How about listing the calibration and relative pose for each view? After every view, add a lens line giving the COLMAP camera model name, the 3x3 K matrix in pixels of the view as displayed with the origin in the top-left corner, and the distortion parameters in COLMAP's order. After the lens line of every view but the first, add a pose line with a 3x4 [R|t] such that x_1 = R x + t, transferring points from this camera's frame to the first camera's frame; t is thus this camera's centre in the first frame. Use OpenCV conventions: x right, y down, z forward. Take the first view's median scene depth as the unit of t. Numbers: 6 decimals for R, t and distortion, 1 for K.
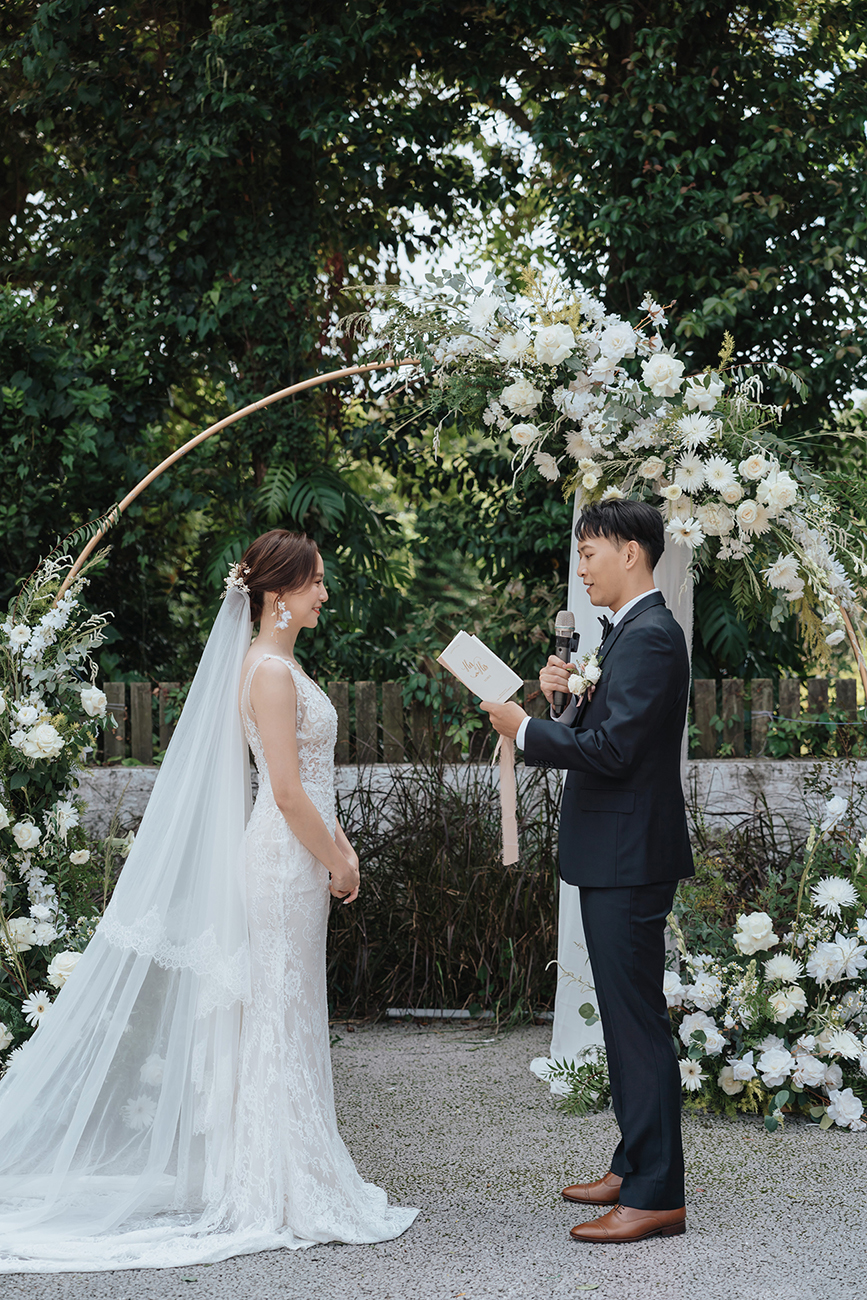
lens RADIAL K [[1930.1, 0, 427.7], [0, 1930.1, 658.3], [0, 0, 1]] dist [-0.020406, 0.000000]
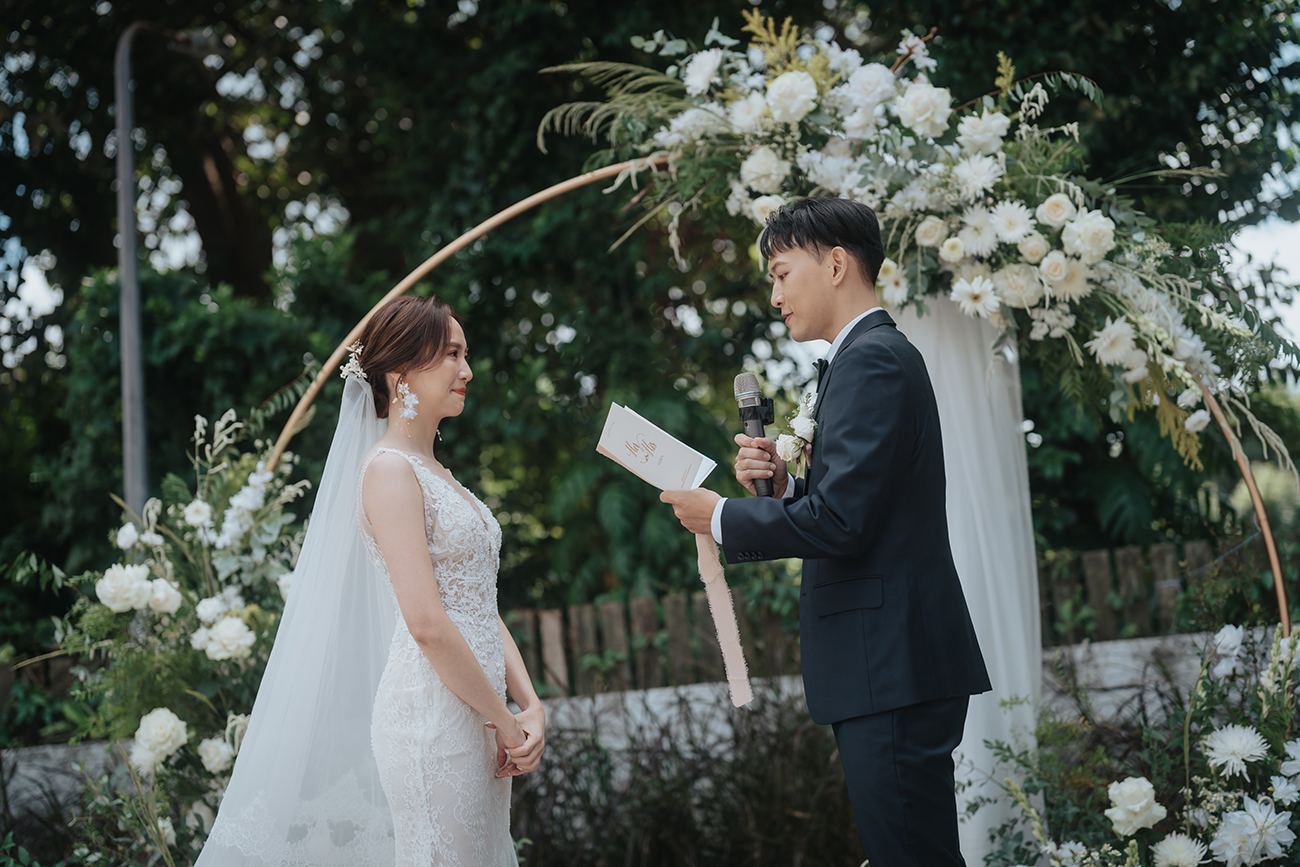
lens RADIAL K [[1808.1, 0, 647.2], [0, 1808.1, 437.1], [0, 0, 1]] dist [0.010622, 0.000000]
pose [[0.983787, -0.107672, -0.143422, 0.097915], [0.086730, 0.985619, -0.145026, 0.084931], [0.156975, 0.130236, 0.978978, 0.247879]]
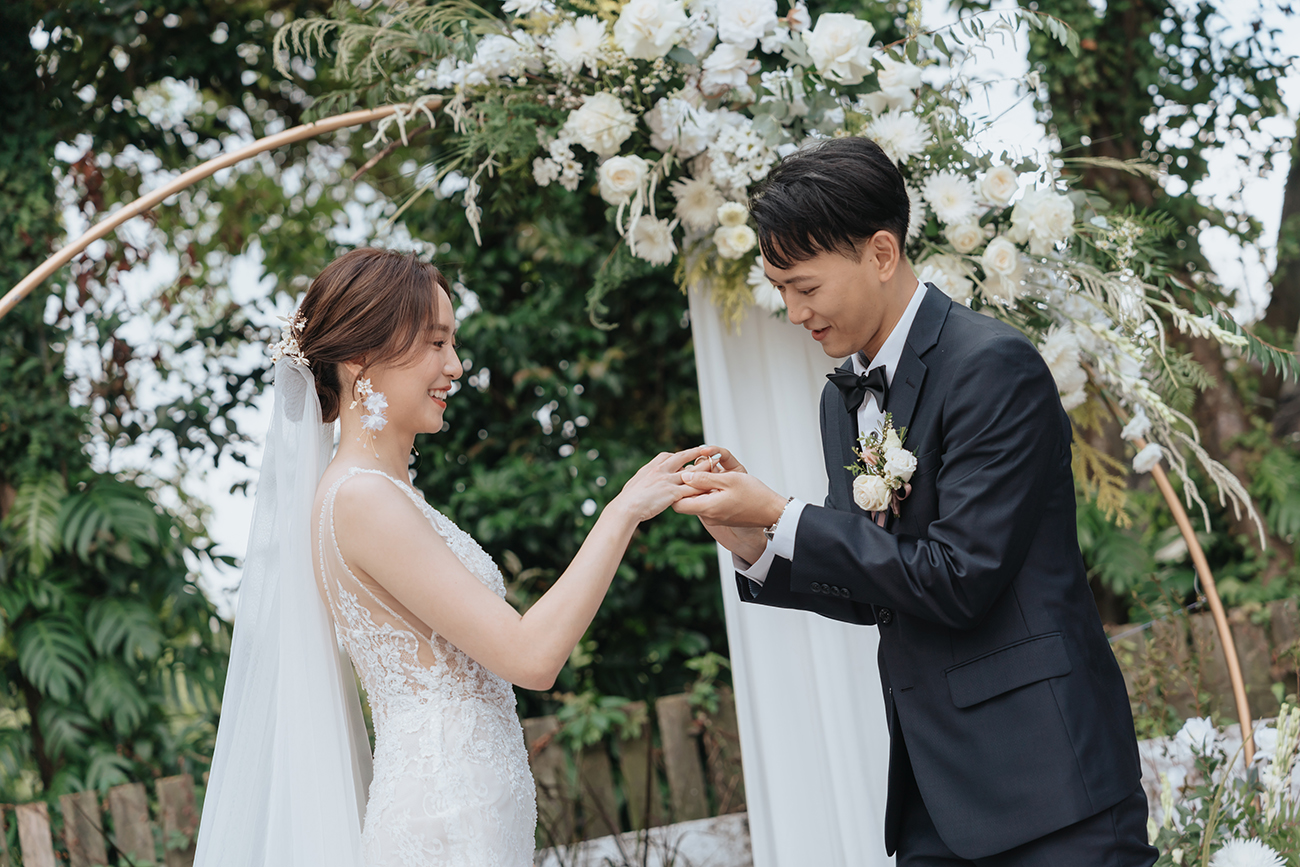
lens RADIAL K [[2609.9, 0, 686.5], [0, 2609.9, 385.6], [0, 0, 1]] dist [-0.042530, 0.000000]
pose [[0.960338, -0.116470, 0.253349, -0.141306], [0.164948, 0.969852, -0.179386, 0.093608], [-0.224818, 0.214061, 0.950597, 0.238966]]
